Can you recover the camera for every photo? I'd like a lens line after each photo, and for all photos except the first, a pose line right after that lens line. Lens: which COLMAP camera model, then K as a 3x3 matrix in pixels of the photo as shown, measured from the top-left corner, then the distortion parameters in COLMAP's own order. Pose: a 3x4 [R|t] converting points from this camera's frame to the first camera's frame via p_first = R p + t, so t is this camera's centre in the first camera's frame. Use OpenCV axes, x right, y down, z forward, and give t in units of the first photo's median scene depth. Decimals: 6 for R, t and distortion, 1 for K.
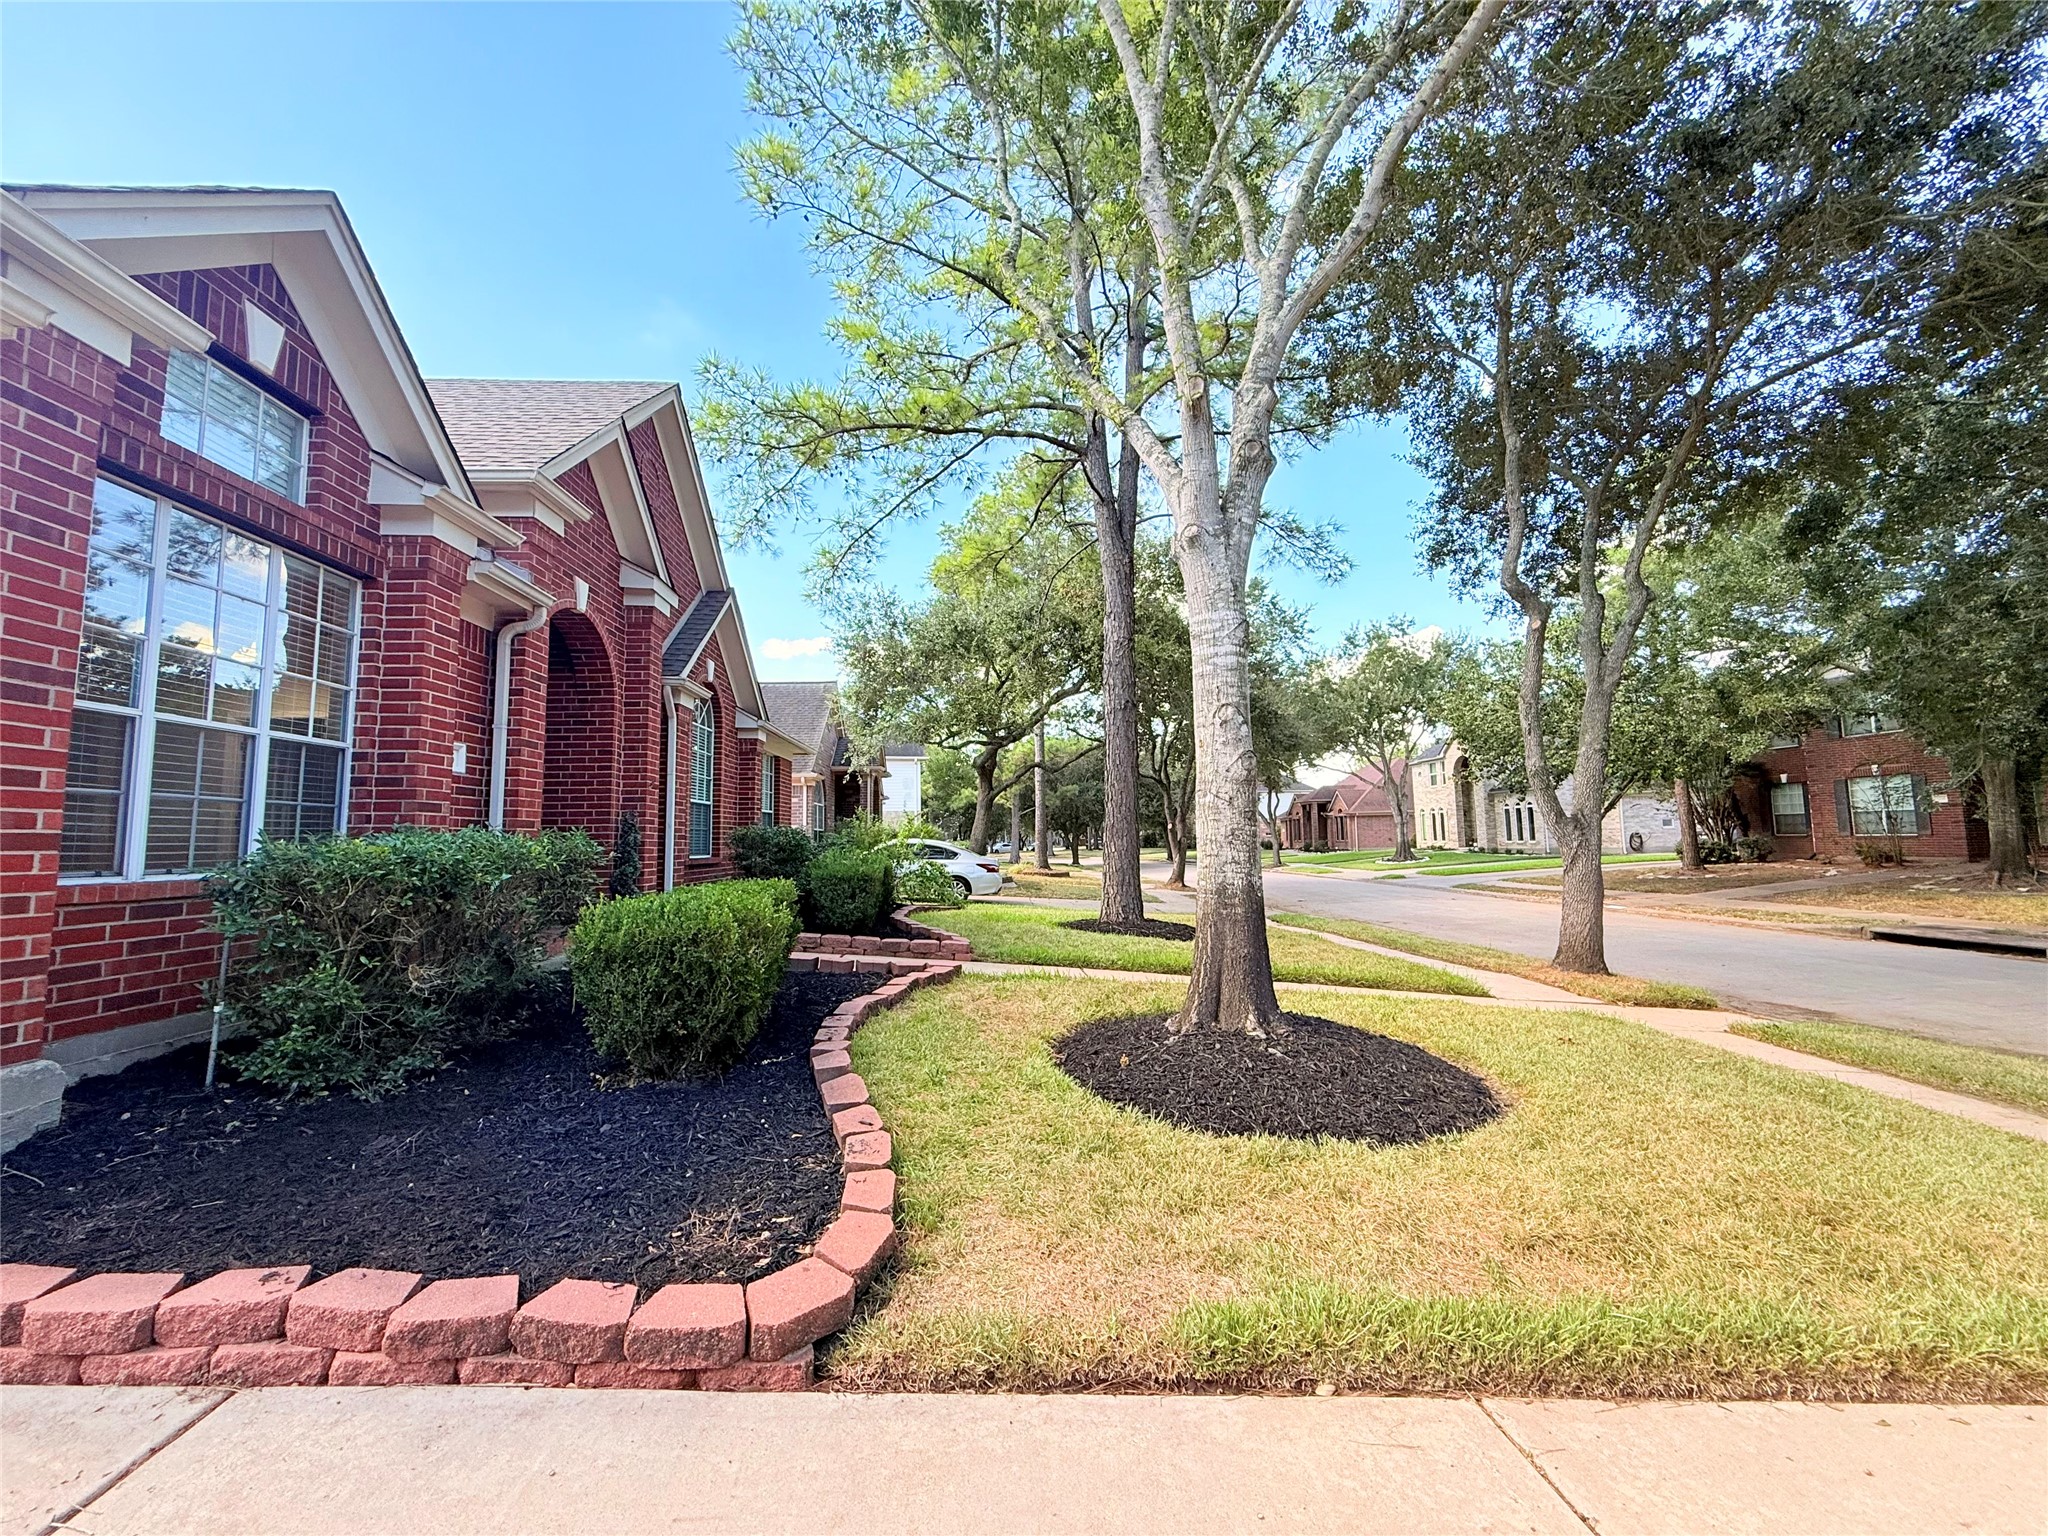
lens RADIAL K [[864.6, 0, 1024.8], [0, 864.6, 771.0], [0, 0, 1]] dist [0.000274, 0.000429]
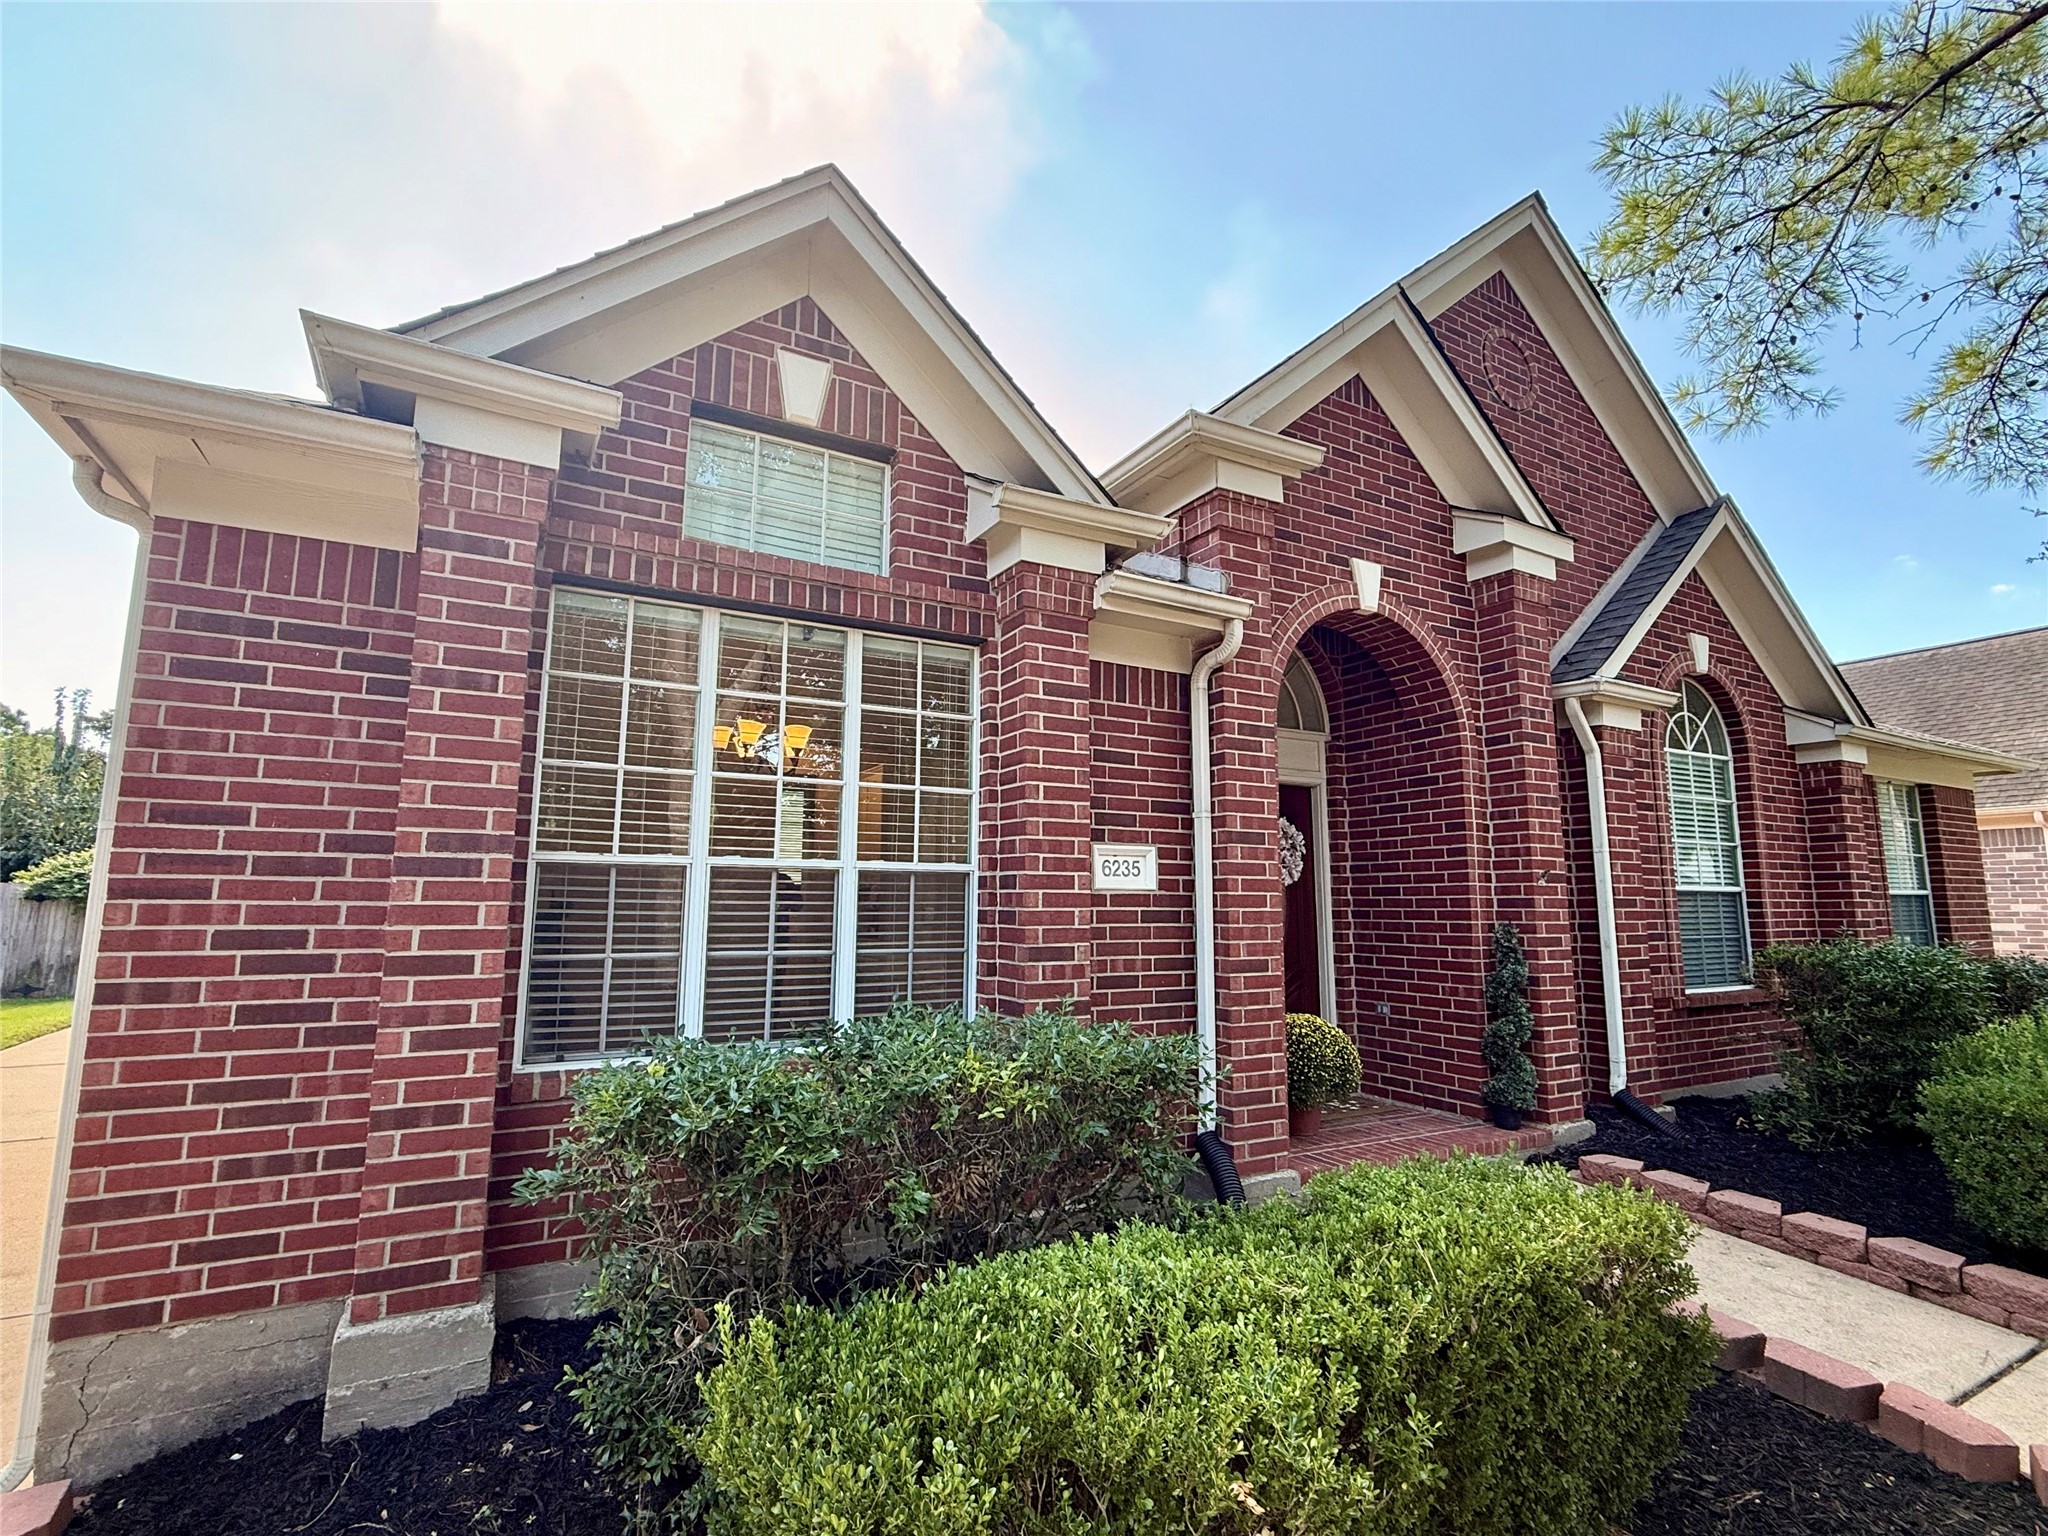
lens RADIAL K [[961.9, 0, 1025.2], [0, 961.9, 775.3], [0, 0, 1]] dist [0.001629, 0.000120]
pose [[0.435372, -0.110294, -0.893469, -0.009936], [0.074601, 0.993473, -0.086287, -0.028754], [0.897154, -0.029087, 0.440759, 0.573657]]
